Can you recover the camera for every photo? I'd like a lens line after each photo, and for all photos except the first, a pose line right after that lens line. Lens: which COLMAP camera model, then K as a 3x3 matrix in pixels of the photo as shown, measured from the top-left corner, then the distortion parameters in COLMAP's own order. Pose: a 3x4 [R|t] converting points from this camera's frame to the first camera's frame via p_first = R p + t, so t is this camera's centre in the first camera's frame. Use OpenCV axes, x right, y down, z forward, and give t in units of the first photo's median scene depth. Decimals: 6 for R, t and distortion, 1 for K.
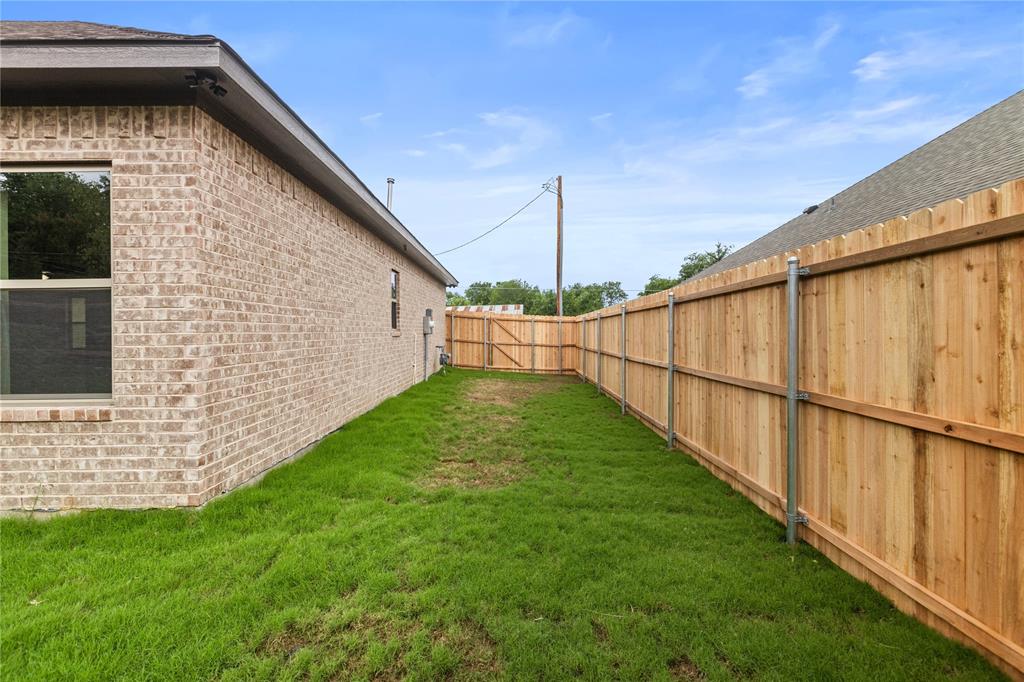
lens RADIAL K [[480.9, 0, 512.4], [0, 480.9, 334.6], [0, 0, 1]] dist [-0.002416, -0.001350]
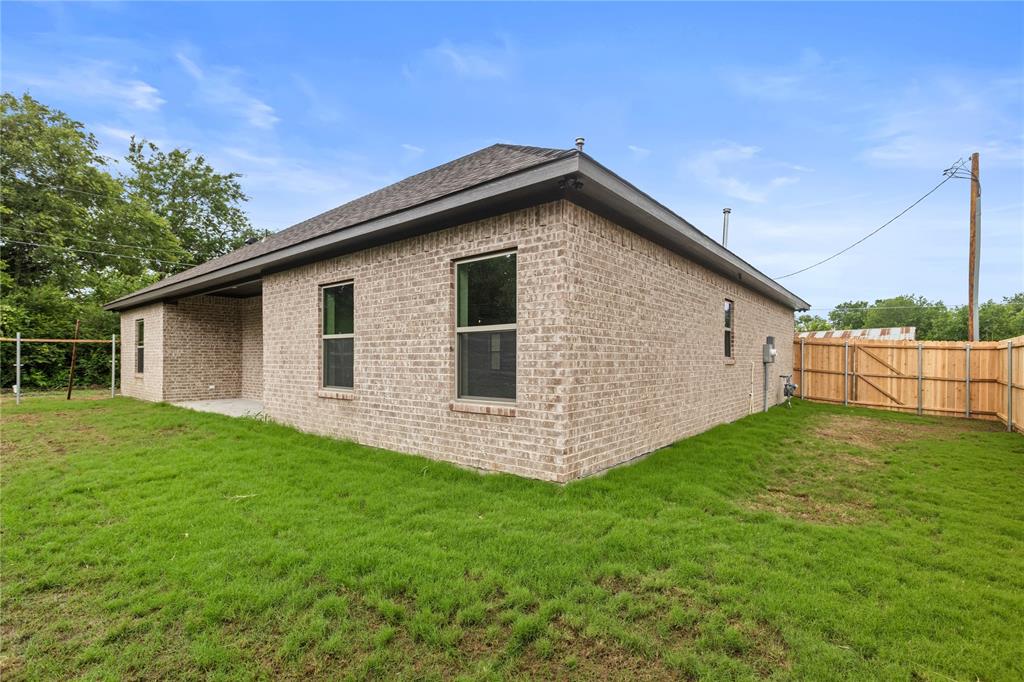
lens RADIAL K [[605.6, 0, 512.0], [0, 605.6, 341.0], [0, 0, 1]] dist [0.001614, 0.000187]
pose [[0.778759, -0.010591, -0.627233, 0.275119], [-0.011858, 0.999430, -0.031598, -0.000346], [0.627211, 0.032045, 0.778190, -0.386922]]
